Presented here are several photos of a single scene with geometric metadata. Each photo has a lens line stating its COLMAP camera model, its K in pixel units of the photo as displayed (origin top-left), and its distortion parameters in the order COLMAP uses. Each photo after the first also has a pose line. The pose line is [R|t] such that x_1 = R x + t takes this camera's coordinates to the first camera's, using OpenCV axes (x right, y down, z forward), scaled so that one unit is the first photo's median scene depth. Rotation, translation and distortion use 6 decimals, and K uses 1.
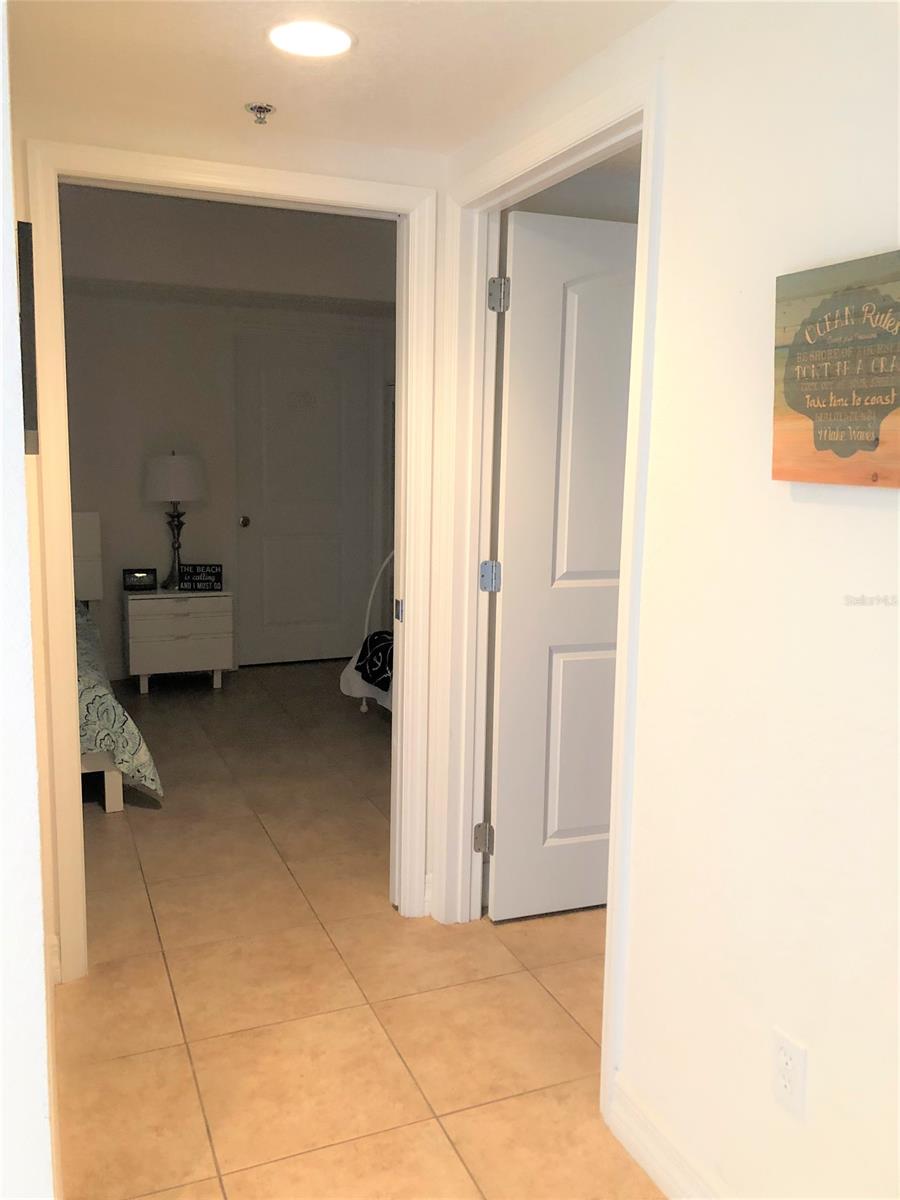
lens RADIAL K [[998.5, 0, 450.0], [0, 998.5, 600.0], [0, 0, 1]] dist [0.070039, -0.080191]
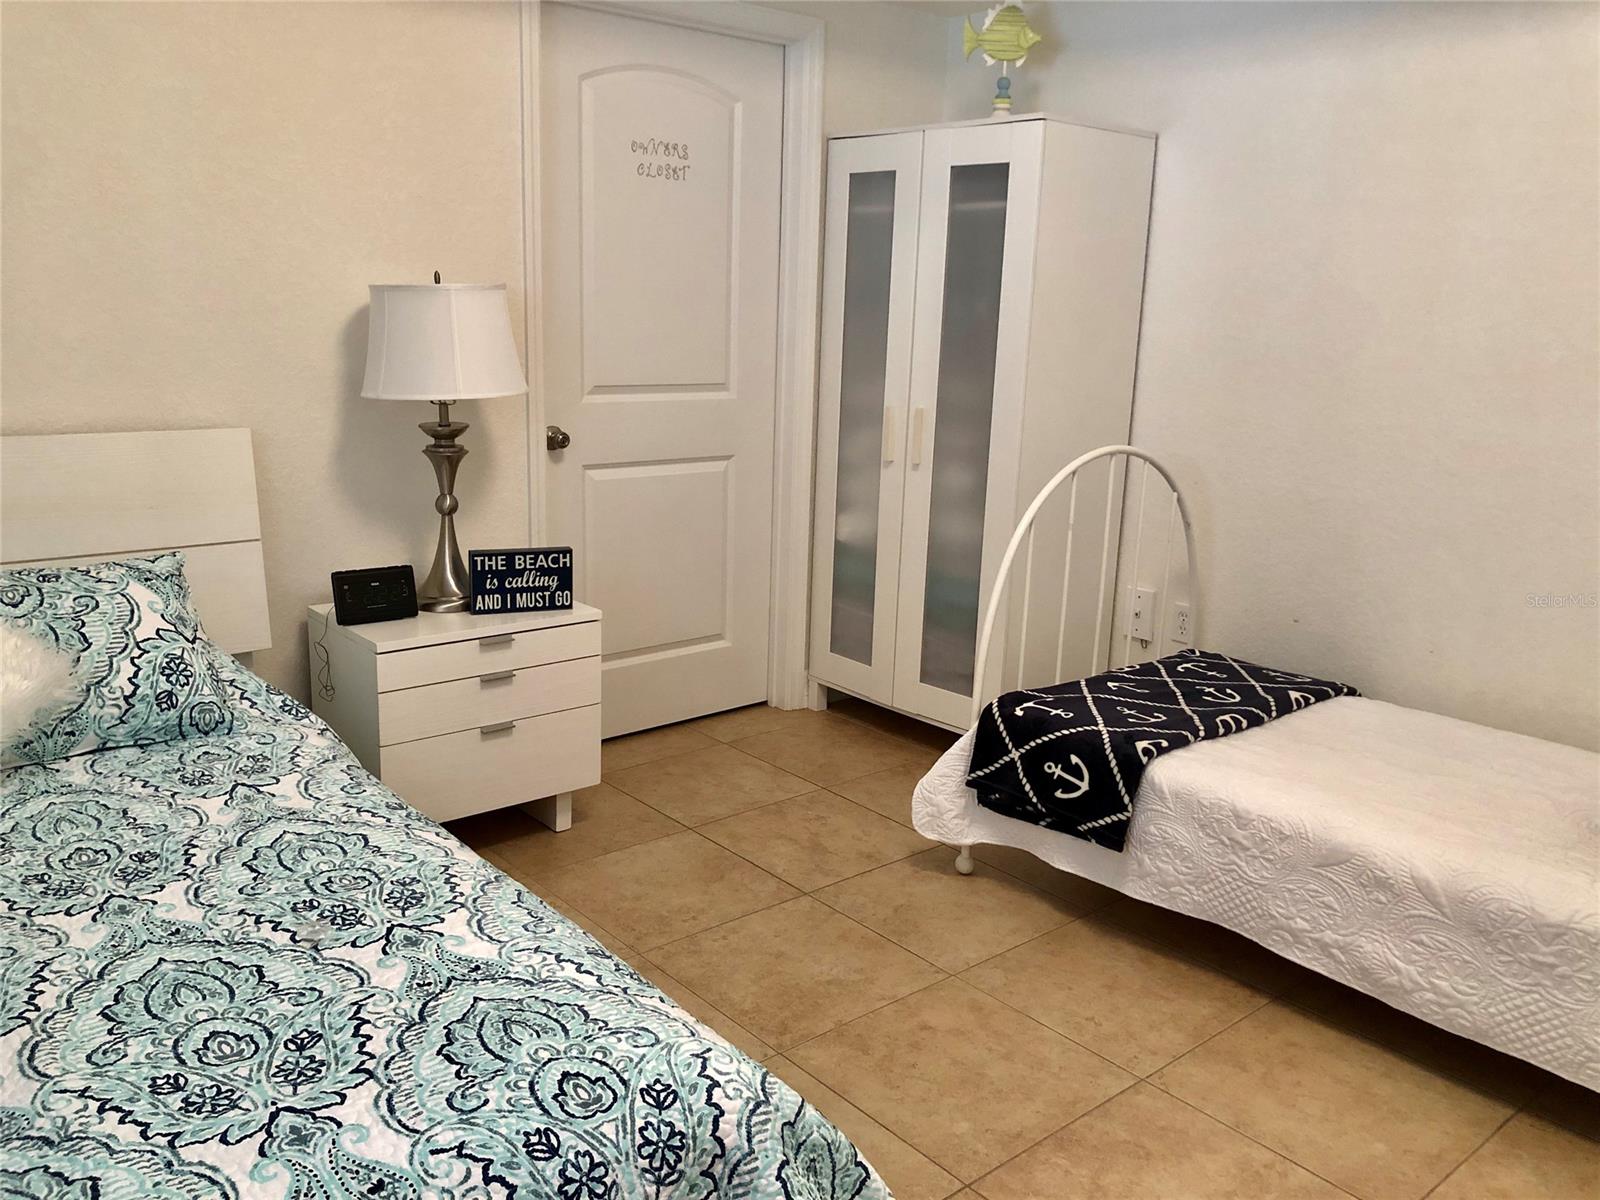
lens RADIAL K [[1305.0, 0, 805.8], [0, 1305.0, 594.2], [0, 0, 1]] dist [0.051535, -0.076066]
pose [[0.949803, -0.060498, 0.306944, -0.304908], [0.033720, 0.995205, 0.091810, -0.063307], [-0.311026, -0.076851, 0.947289, 0.442346]]
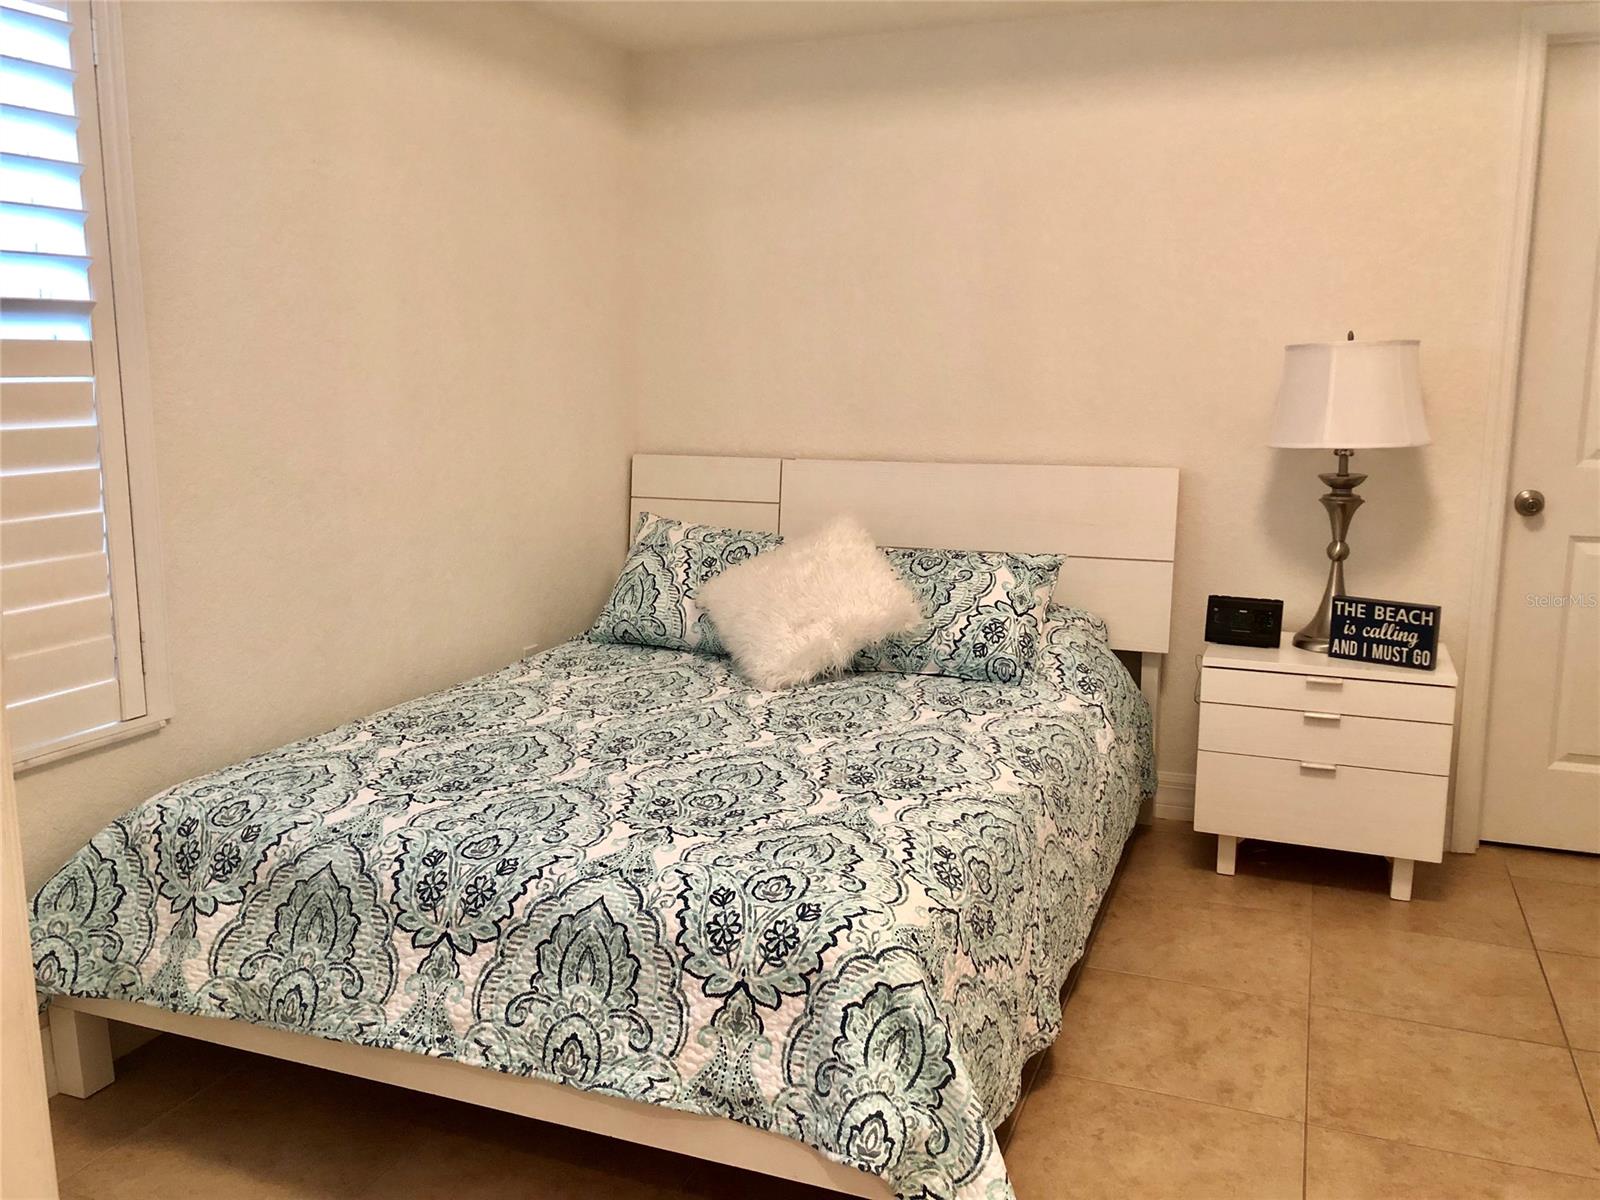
lens RADIAL K [[1309.1, 0, 830.9], [0, 1309.1, 601.8], [0, 0, 1]] dist [0.073758, -0.083879]
pose [[0.723789, 0.099245, -0.682847, -0.039301], [-0.088996, 0.994764, 0.050246, -0.042505], [0.684258, 0.024403, 0.728831, 0.438750]]
